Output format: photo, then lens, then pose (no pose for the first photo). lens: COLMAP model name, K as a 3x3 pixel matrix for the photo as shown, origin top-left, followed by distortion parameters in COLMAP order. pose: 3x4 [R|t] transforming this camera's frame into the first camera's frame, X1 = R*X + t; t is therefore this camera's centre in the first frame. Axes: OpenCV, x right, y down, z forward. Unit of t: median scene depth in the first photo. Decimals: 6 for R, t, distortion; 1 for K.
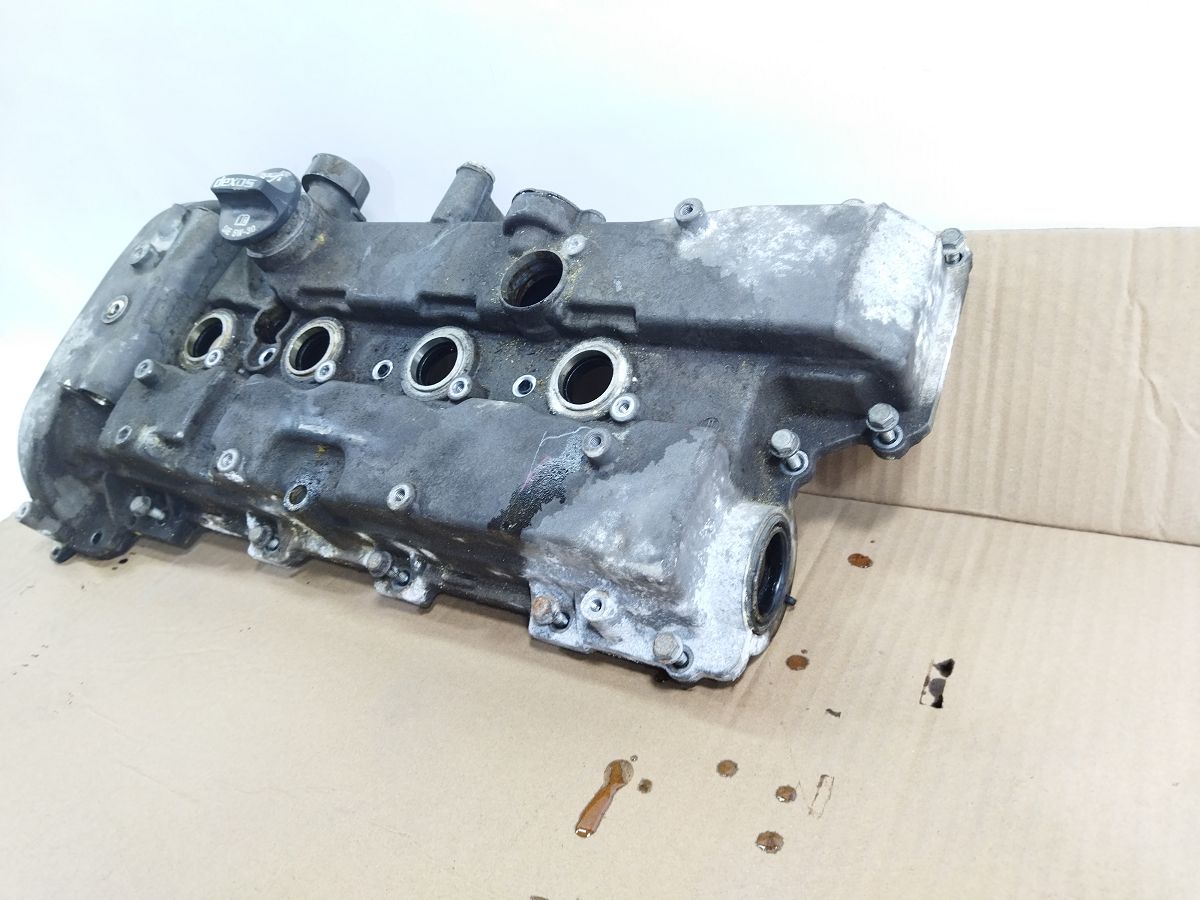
lens RADIAL K [[904.6, 0, 601.6], [0, 904.6, 444.5], [0, 0, 1]] dist [0.094969, -0.155408]
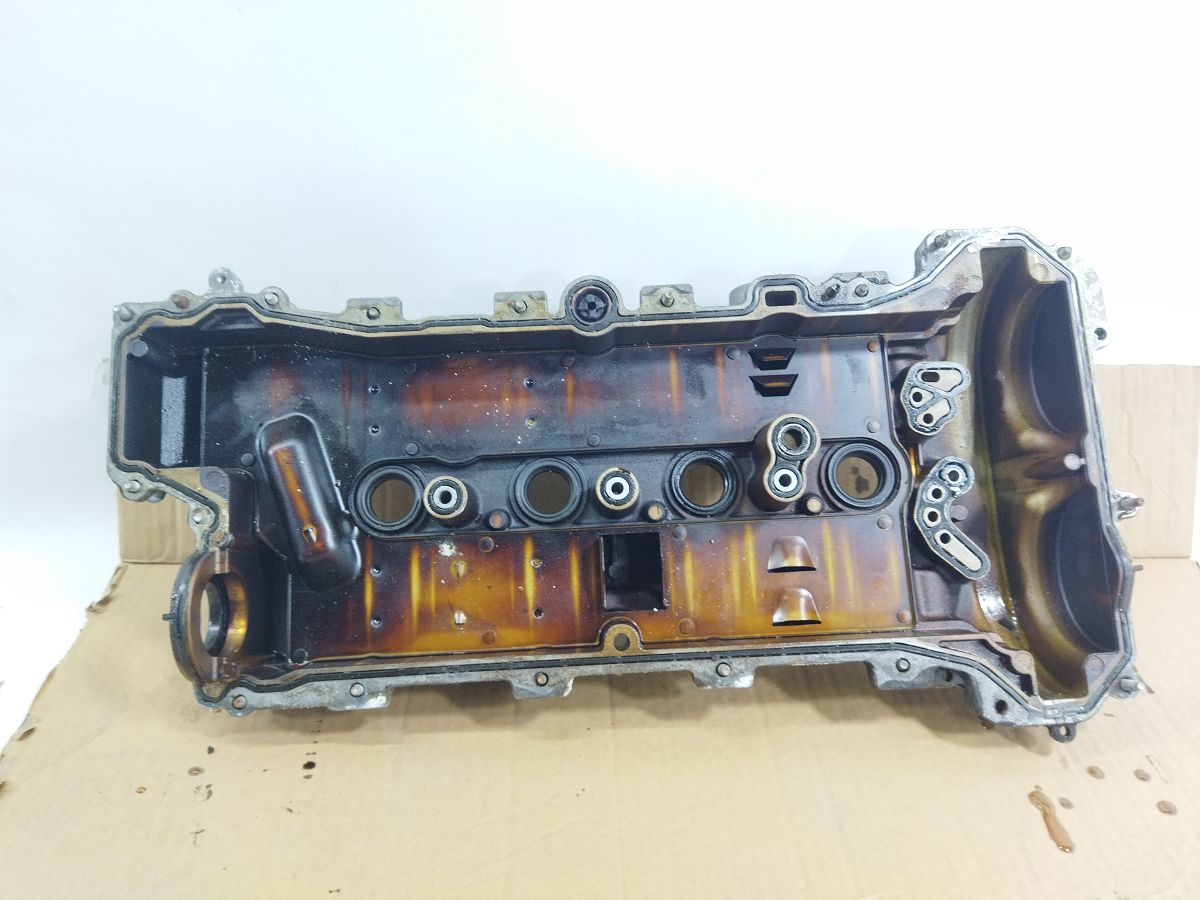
lens RADIAL K [[936.9, 0, 598.6], [0, 936.9, 412.2], [0, 0, 1]] dist [-0.007774, -0.004772]
pose [[0.824309, -0.072165, 0.561522, -1.072551], [0.104185, 0.994240, -0.025166, -0.205256], [-0.556471, 0.079246, 0.827079, 0.165182]]
